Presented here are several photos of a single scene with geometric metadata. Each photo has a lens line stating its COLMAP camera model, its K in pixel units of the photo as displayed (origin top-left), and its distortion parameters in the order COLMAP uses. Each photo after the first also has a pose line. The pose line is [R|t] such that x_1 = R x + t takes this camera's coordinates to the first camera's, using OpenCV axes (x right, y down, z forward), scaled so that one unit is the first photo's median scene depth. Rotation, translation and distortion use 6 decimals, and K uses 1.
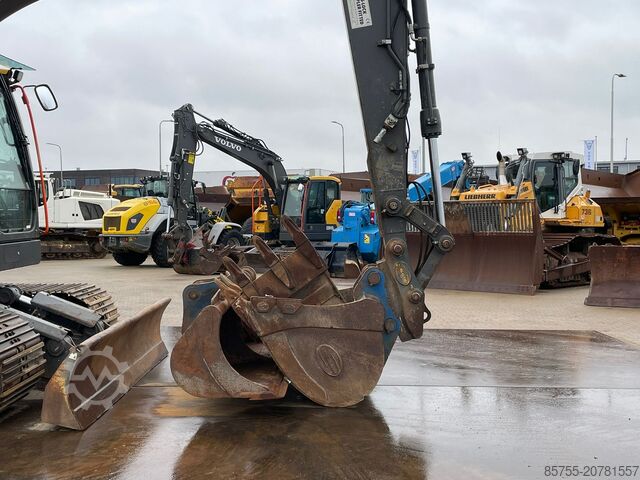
lens RADIAL K [[749.8, 0, 316.9], [0, 749.8, 236.2], [0, 0, 1]] dist [0.186804, -0.540377]
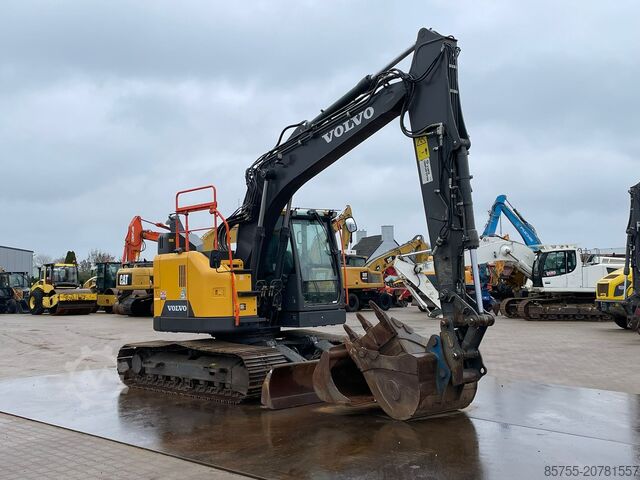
lens RADIAL K [[749.8, 0, 316.9], [0, 749.8, 236.2], [0, 0, 1]] dist [0.186804, -0.540377]
pose [[0.677527, -0.048290, -0.733911, 0.324187], [-0.007018, 0.997372, -0.072104, -0.014418], [0.735465, 0.054002, 0.675408, -0.072895]]
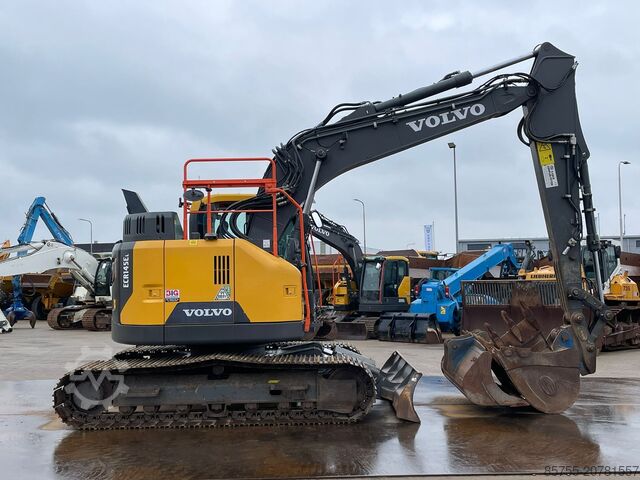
lens RADIAL K [[749.8, 0, 316.9], [0, 749.8, 236.2], [0, 0, 1]] dist [0.186804, -0.540377]
pose [[0.999952, -0.000520, 0.009820, -0.148071], [0.001426, 0.995708, -0.092538, -0.003030], [-0.009730, 0.092548, 0.995661, -0.207183]]
